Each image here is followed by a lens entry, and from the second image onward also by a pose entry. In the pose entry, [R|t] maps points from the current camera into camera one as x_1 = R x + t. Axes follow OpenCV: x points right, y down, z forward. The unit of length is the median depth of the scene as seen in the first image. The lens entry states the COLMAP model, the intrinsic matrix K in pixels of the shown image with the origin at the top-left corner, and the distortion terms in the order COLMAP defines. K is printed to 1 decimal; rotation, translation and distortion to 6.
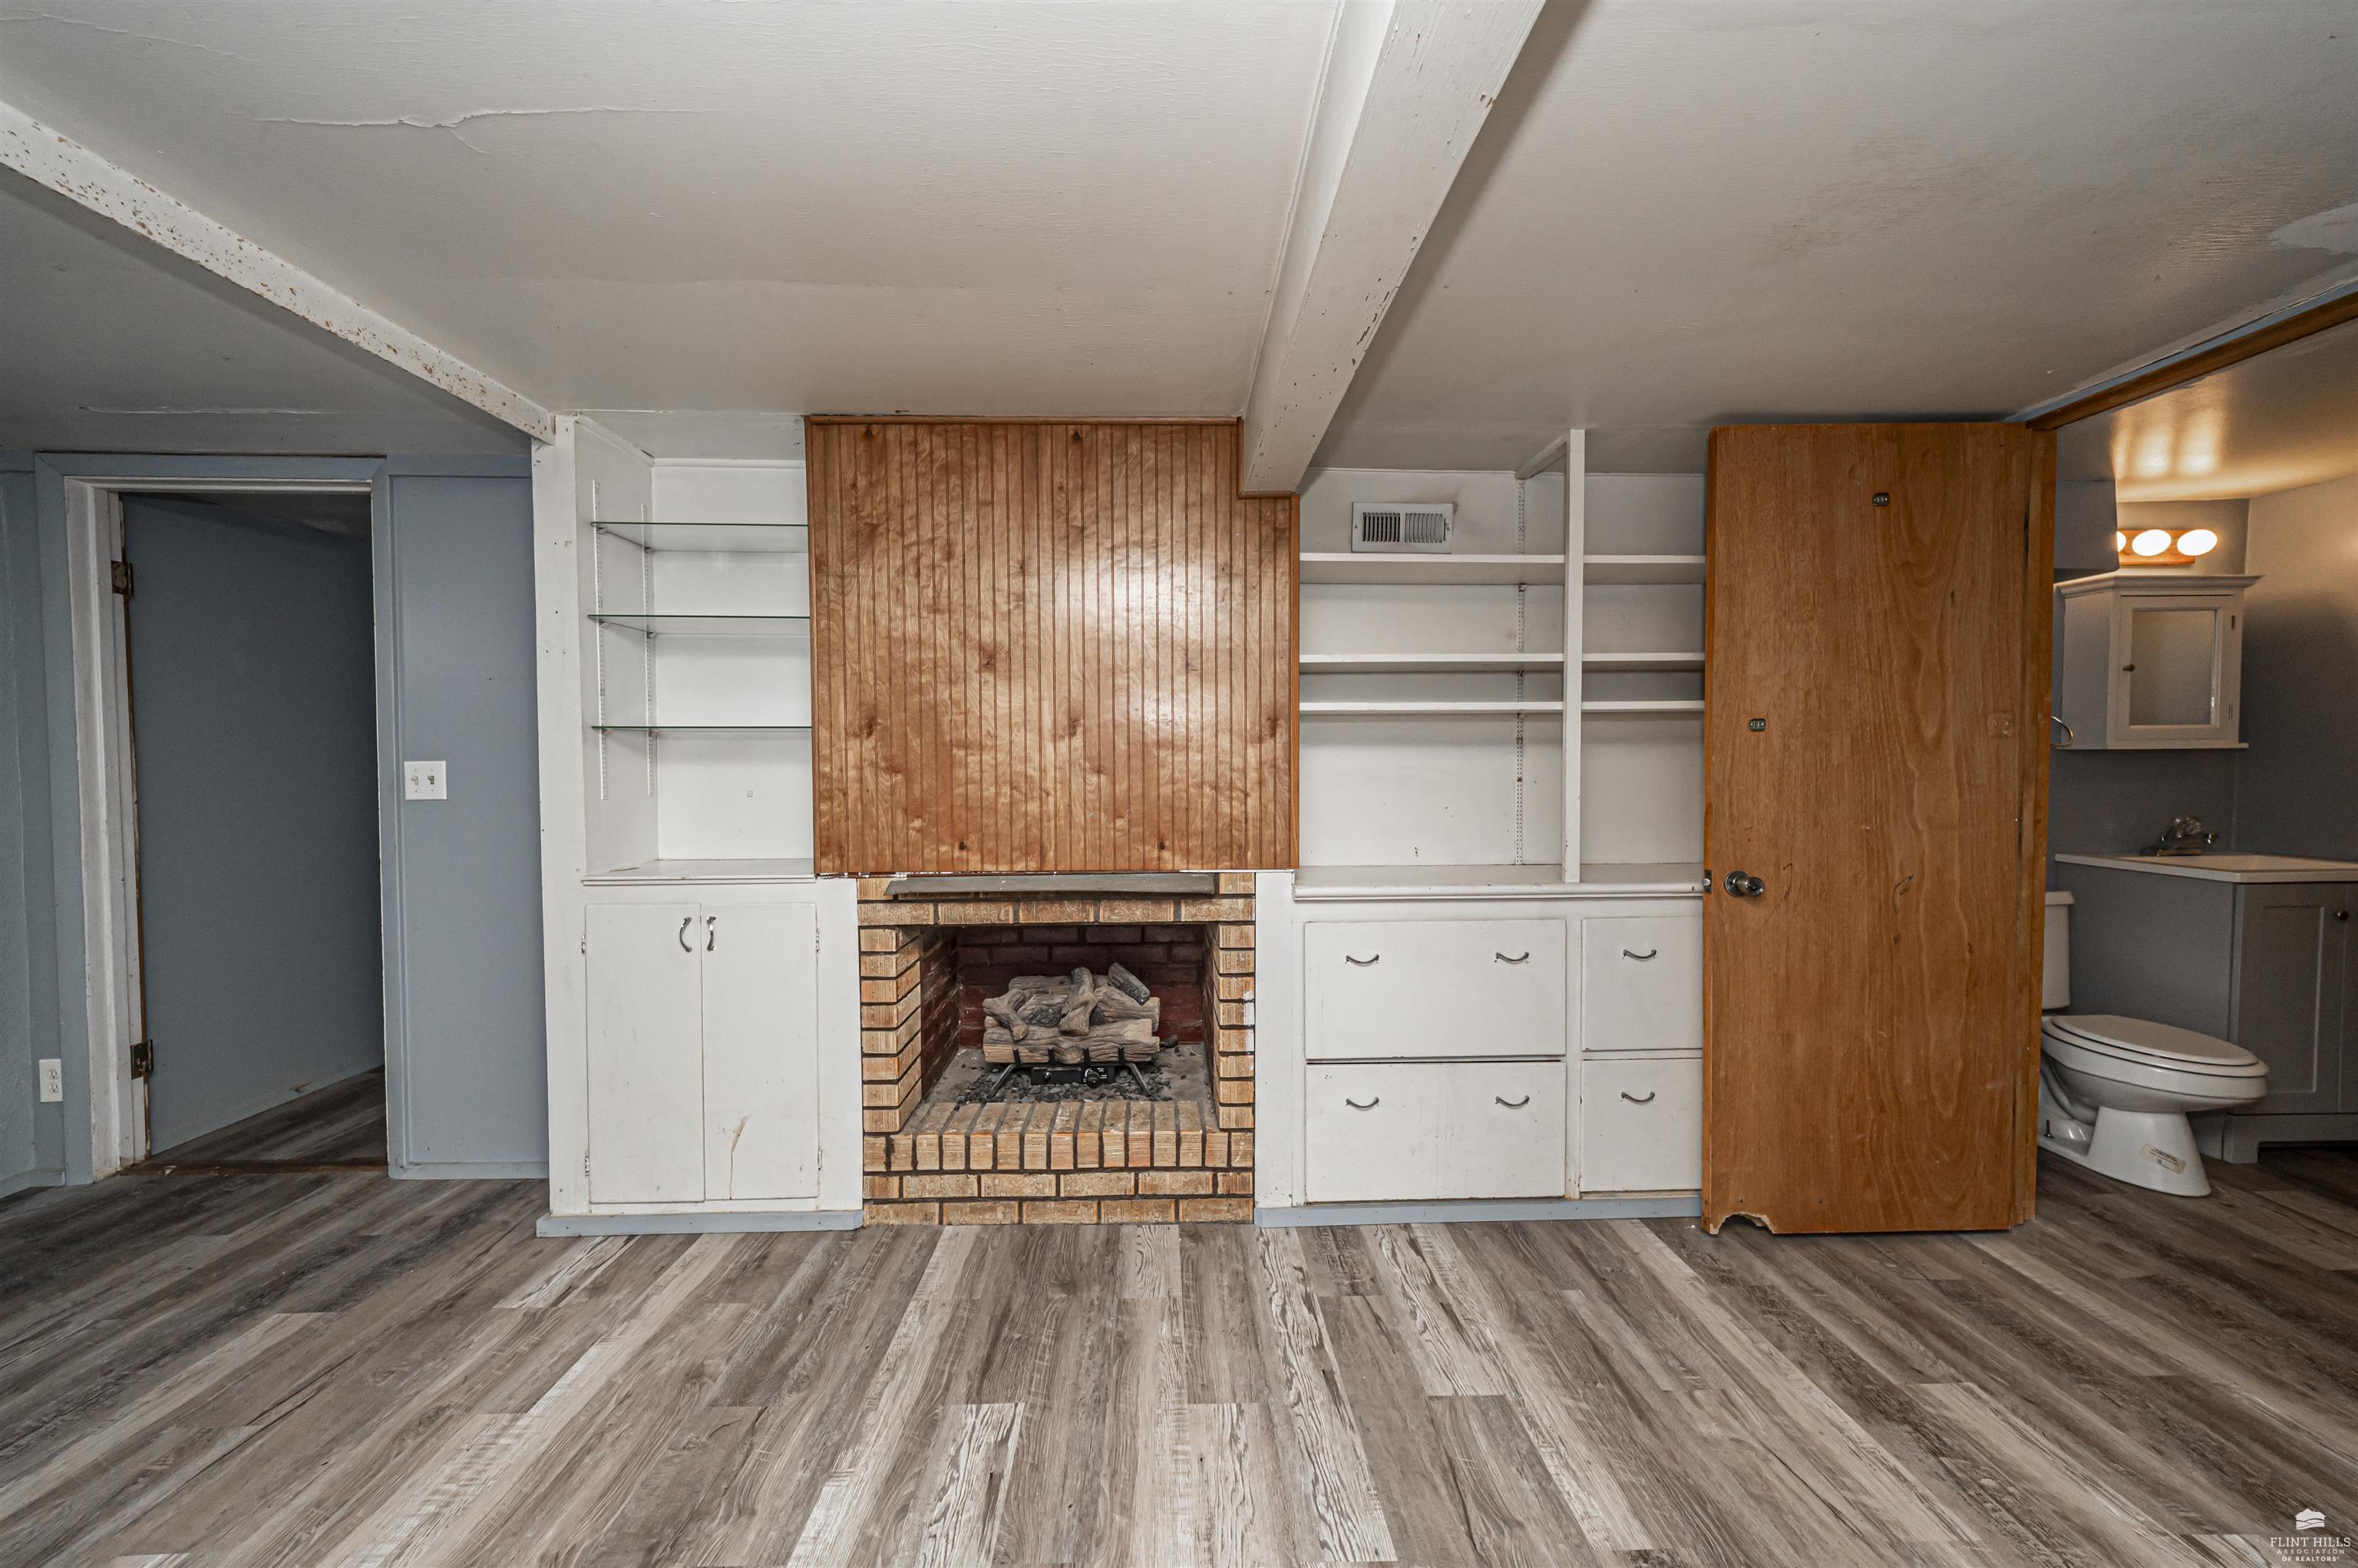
lens RADIAL K [[837.7, 0, 1179.0], [0, 837.7, 784.0], [0, 0, 1]] dist [0.000061, -0.000058]
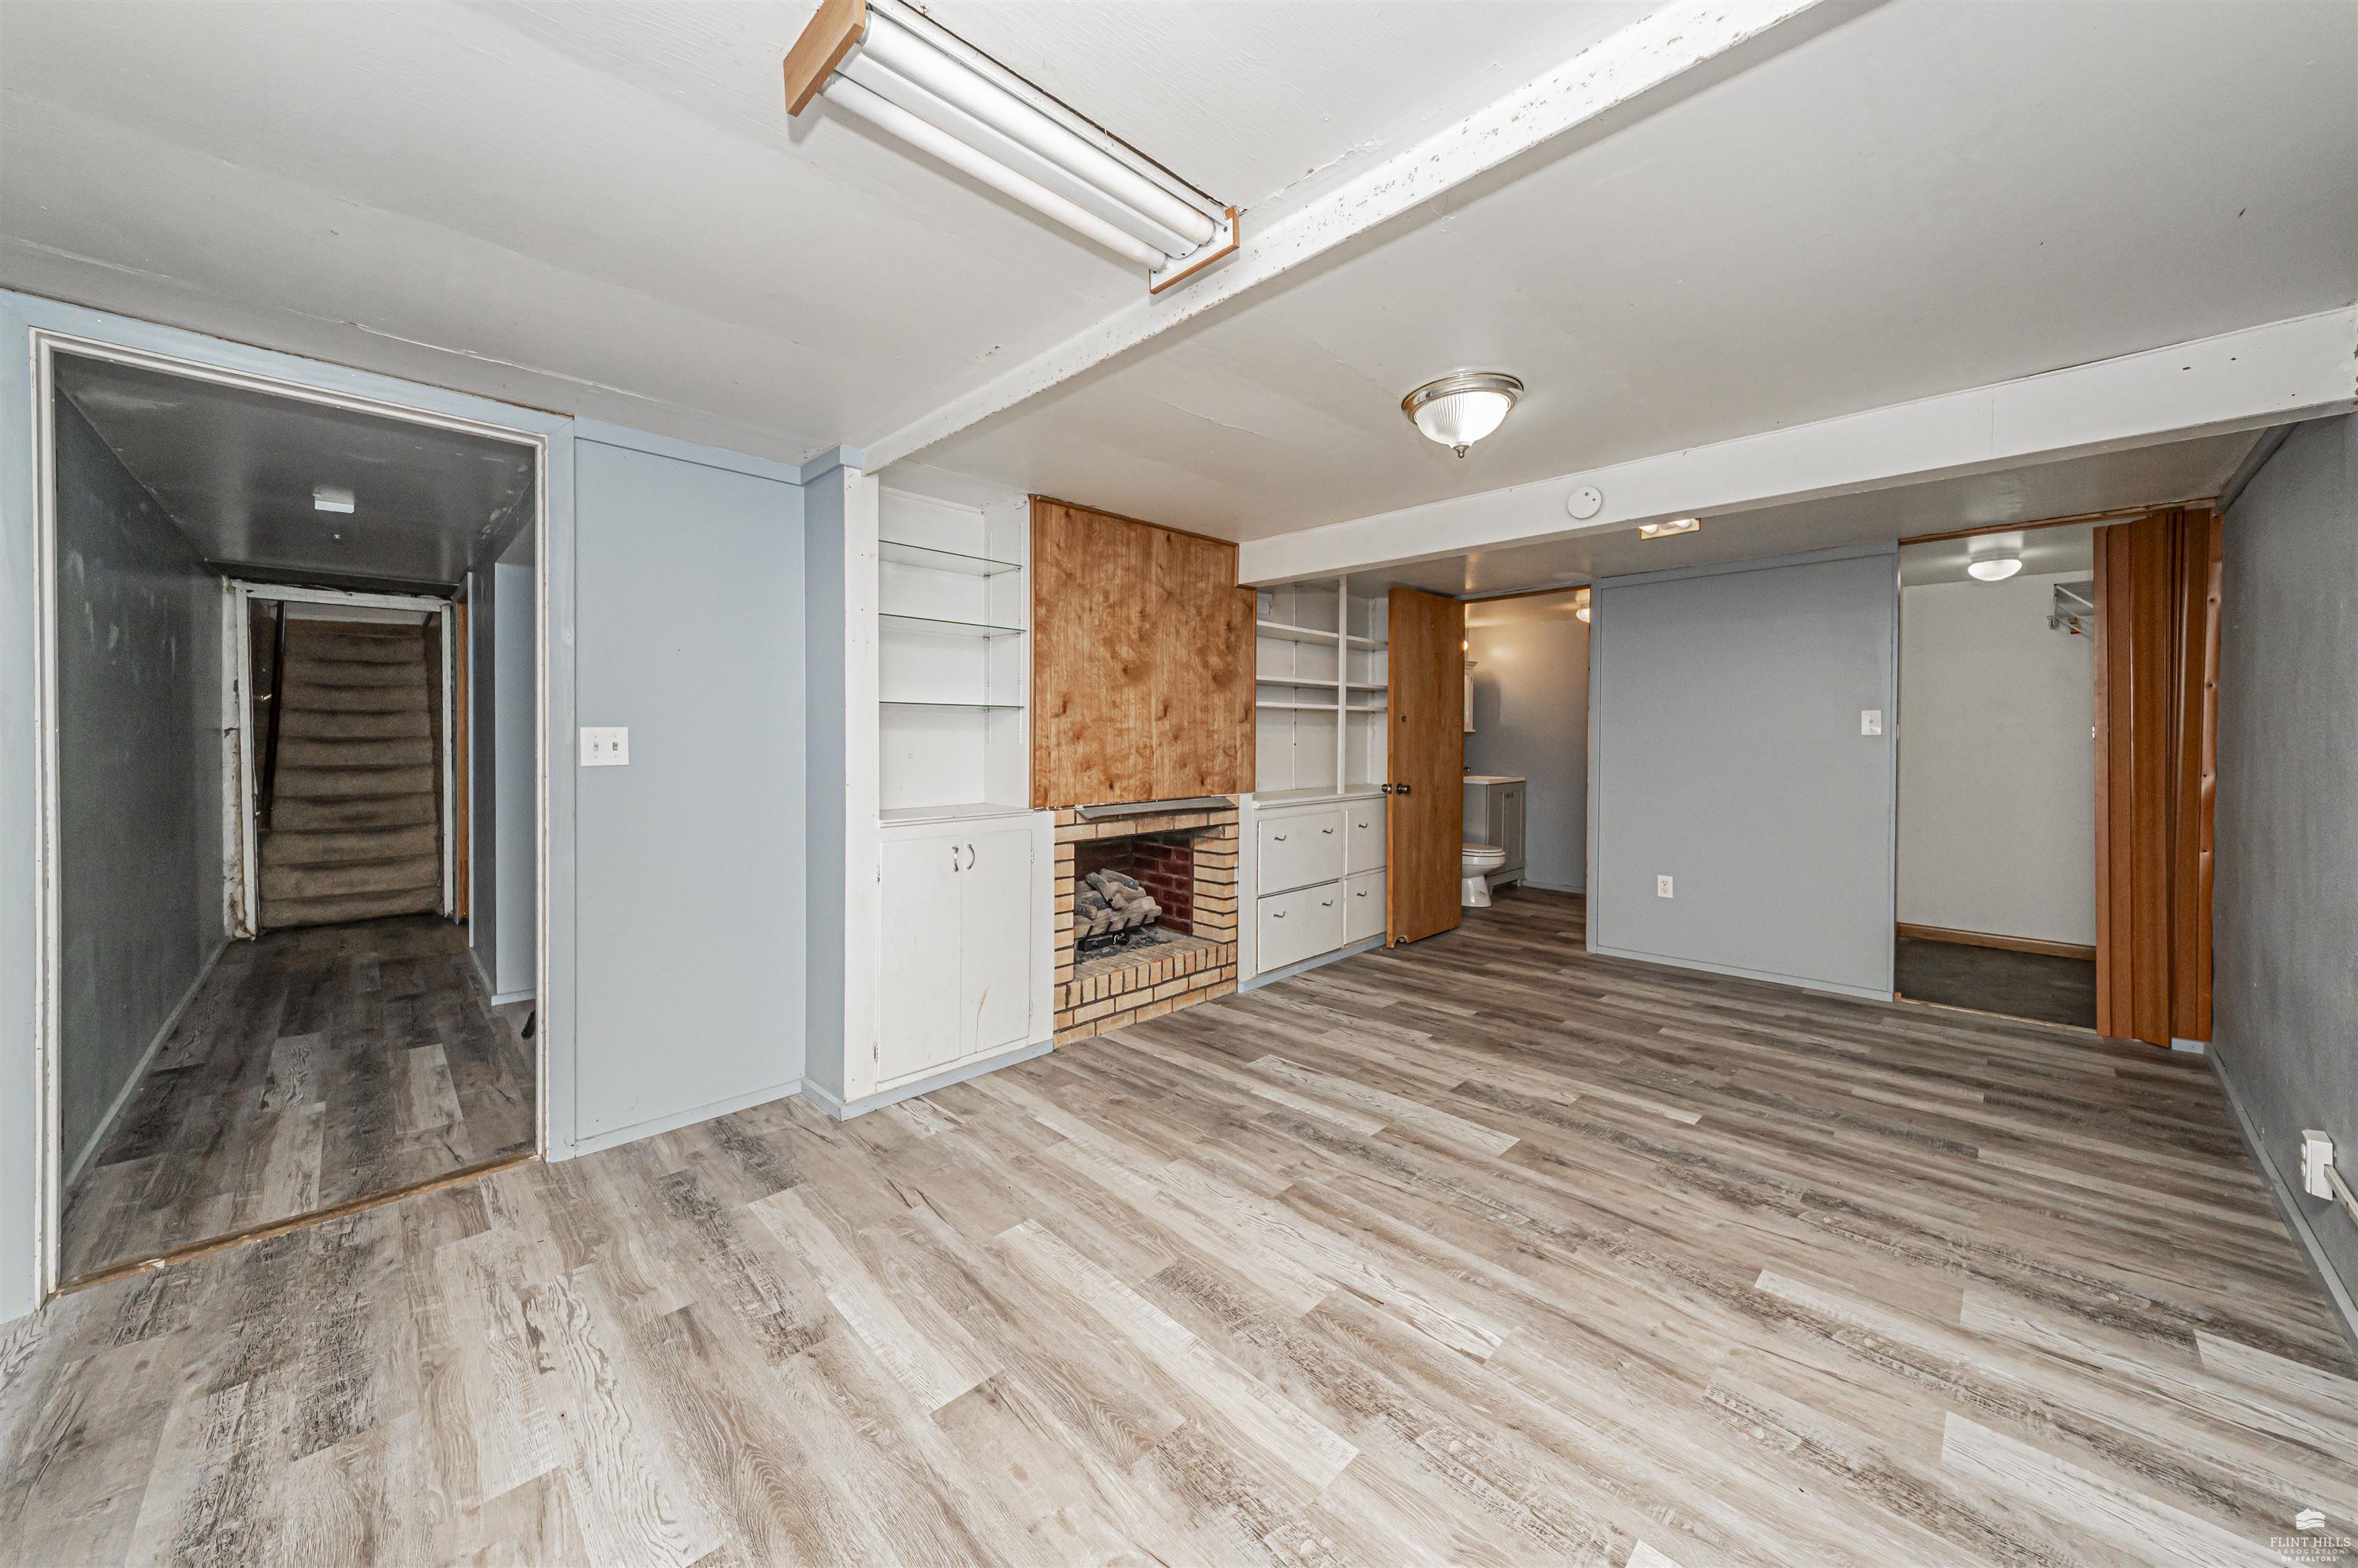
lens RADIAL K [[835.5, 0, 1184.3], [0, 835.5, 764.1], [0, 0, 1]] dist [0.001793, -0.004596]
pose [[0.726478, -0.017490, 0.686967, -1.234280], [0.019671, 0.999796, 0.004651, 0.028735], [-0.686908, 0.010135, 0.726674, -0.224493]]
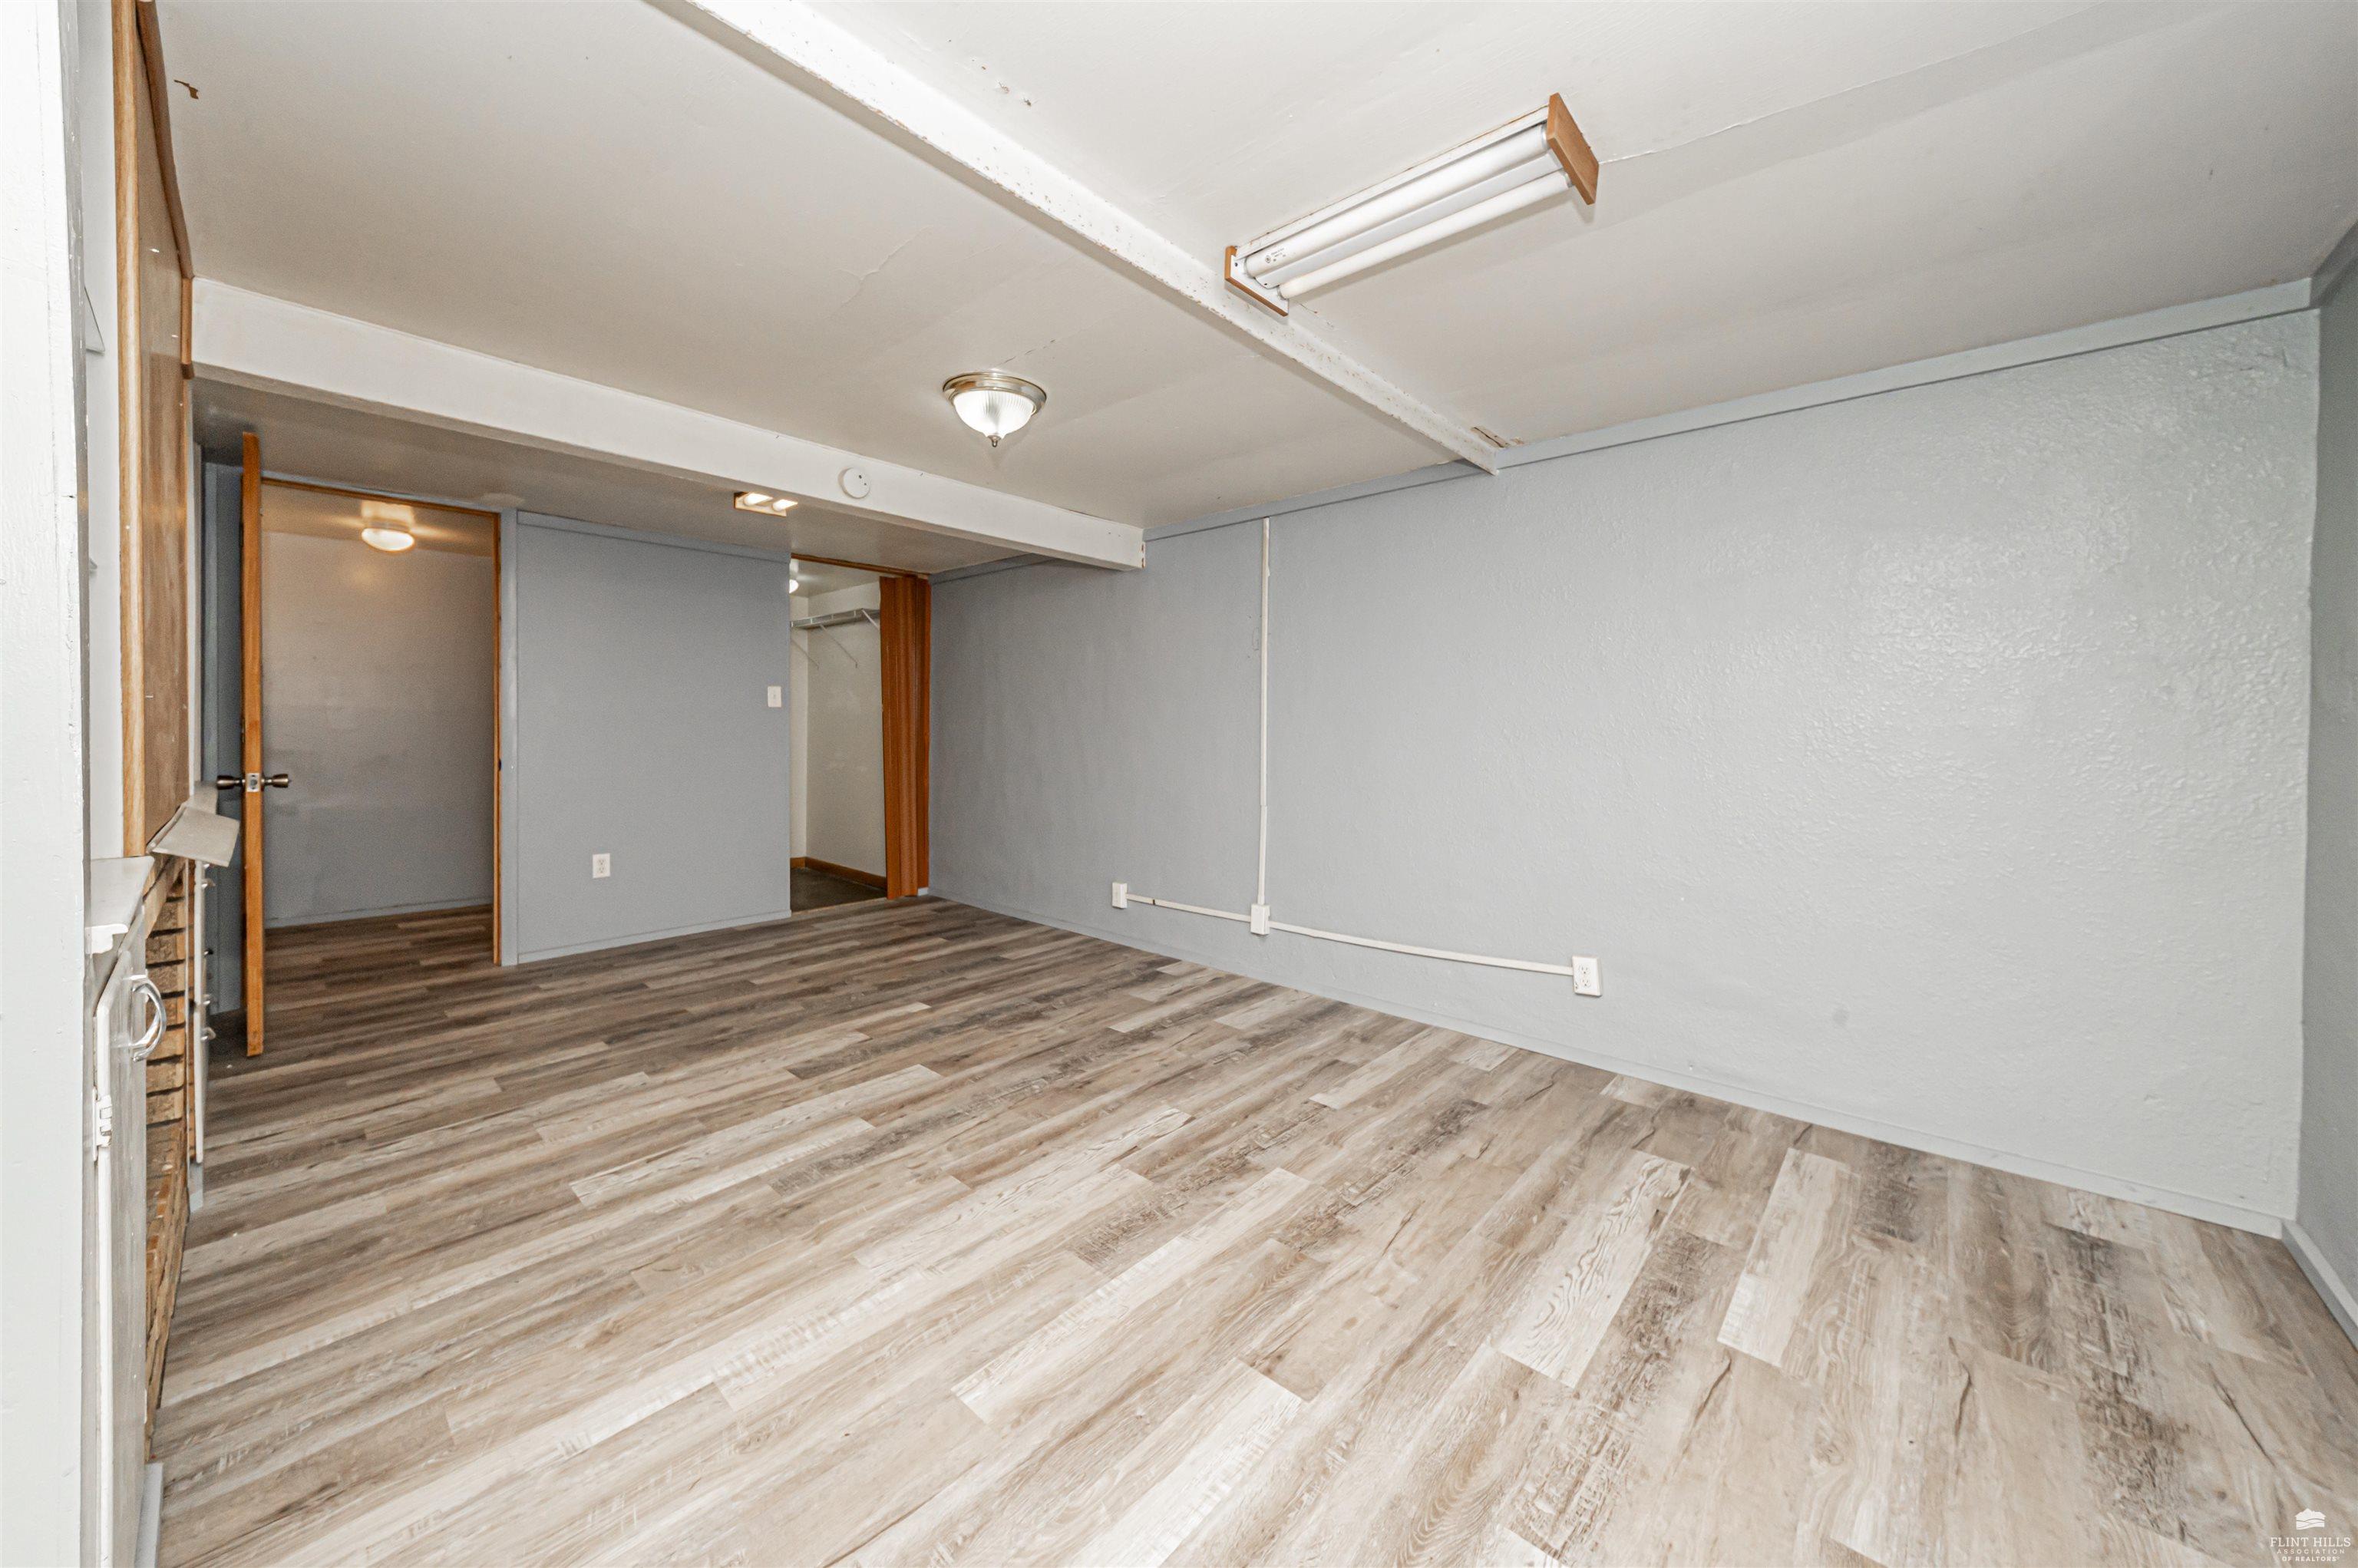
lens RADIAL K [[849.0, 0, 1208.9], [0, 849.0, 735.2], [0, 0, 1]] dist [0.001067, -0.004653]
pose [[-0.745841, -0.008490, 0.666070, -1.298019], [0.022249, 0.999043, 0.037647, 0.022237], [-0.665752, 0.042898, -0.744939, 0.942952]]
